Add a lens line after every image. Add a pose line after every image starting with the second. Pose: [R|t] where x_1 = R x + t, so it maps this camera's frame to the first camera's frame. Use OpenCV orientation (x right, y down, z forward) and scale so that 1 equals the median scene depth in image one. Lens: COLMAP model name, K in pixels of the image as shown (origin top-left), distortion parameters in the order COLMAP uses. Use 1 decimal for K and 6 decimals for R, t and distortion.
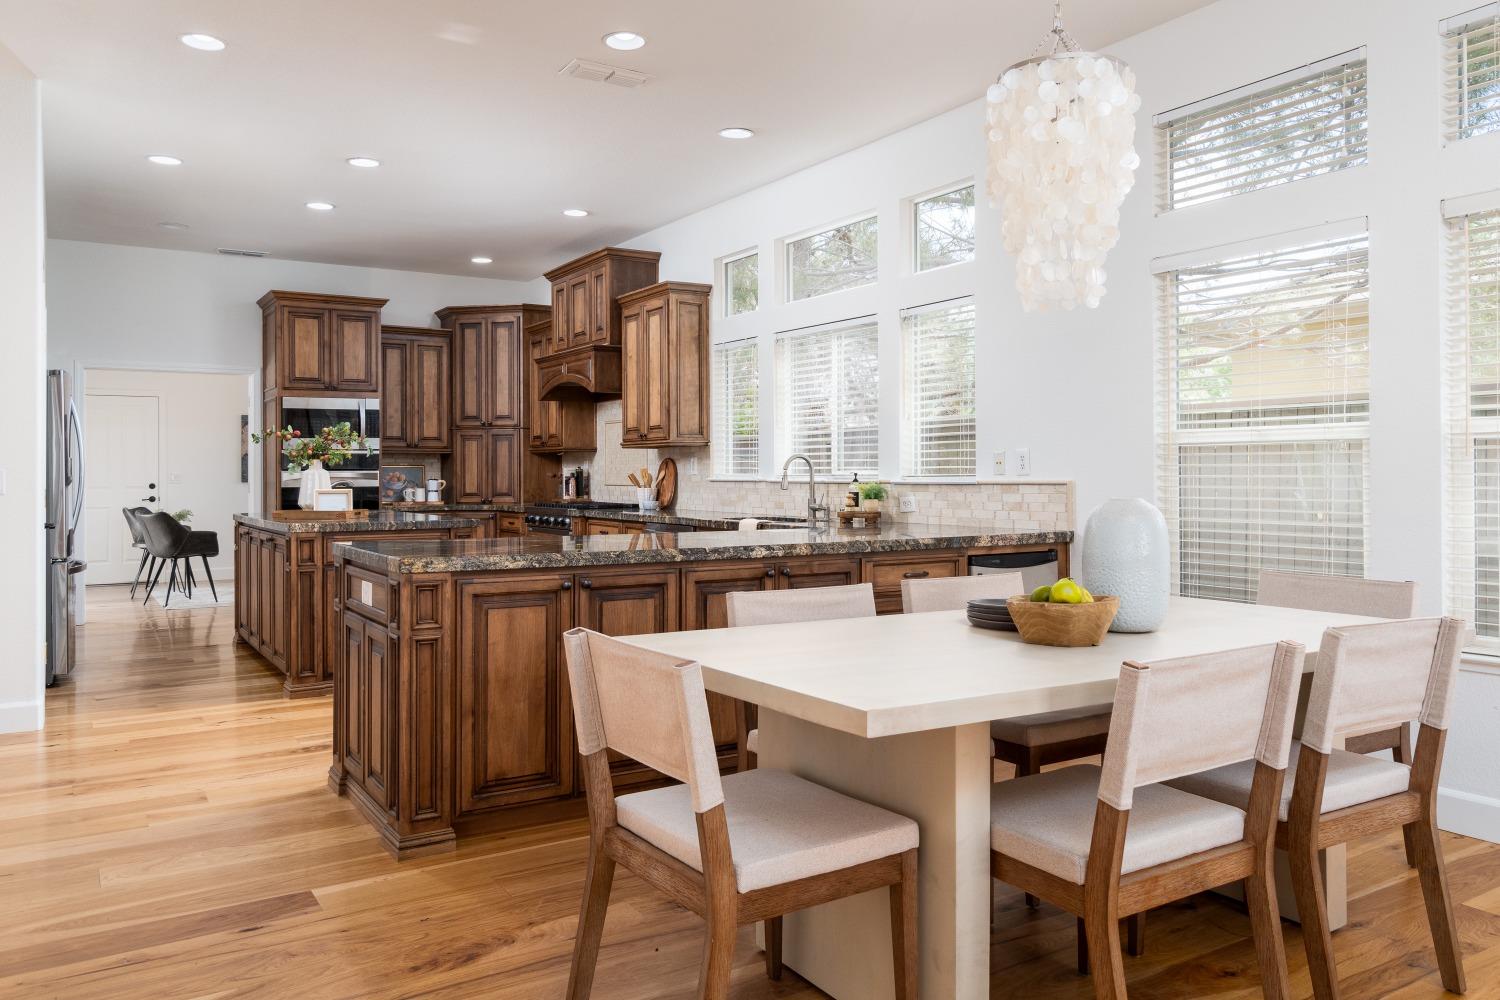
lens RADIAL K [[1091.2, 0, 747.0], [0, 1091.2, 472.9], [0, 0, 1]] dist [-0.007655, 0.005851]
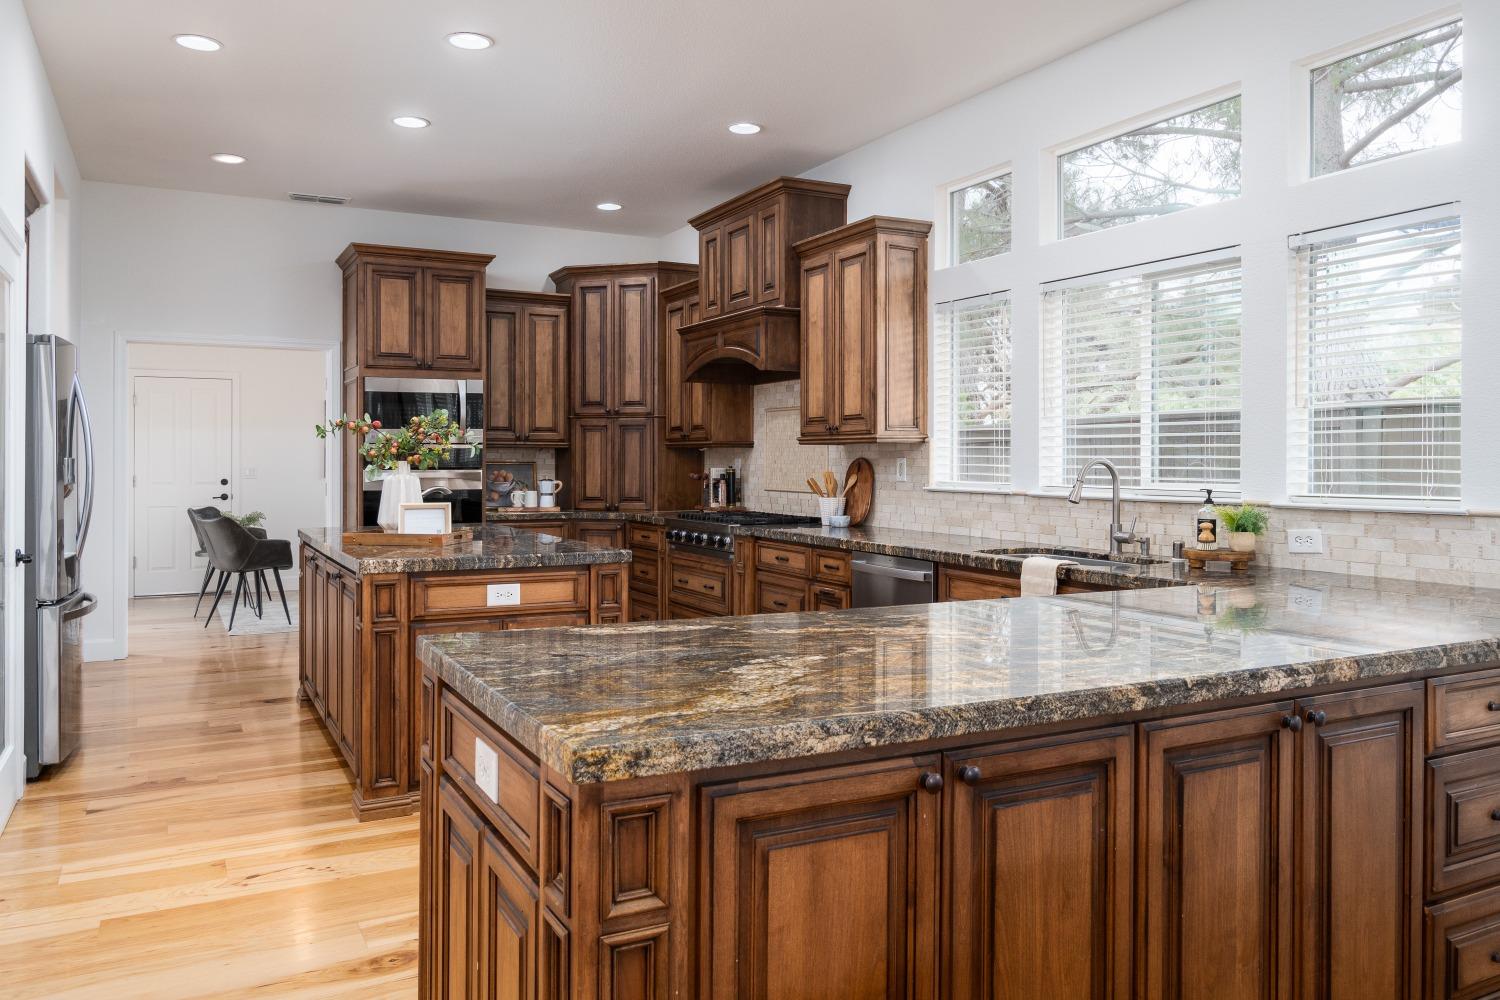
lens RADIAL K [[1091.2, 0, 744.1], [0, 1091.2, 462.5], [0, 0, 1]] dist [-0.007655, 0.005851]
pose [[0.996669, 0.005740, -0.081352, -0.096015], [-0.005529, 0.999981, 0.002818, -0.012709], [0.081367, -0.002359, 0.996681, 0.258727]]
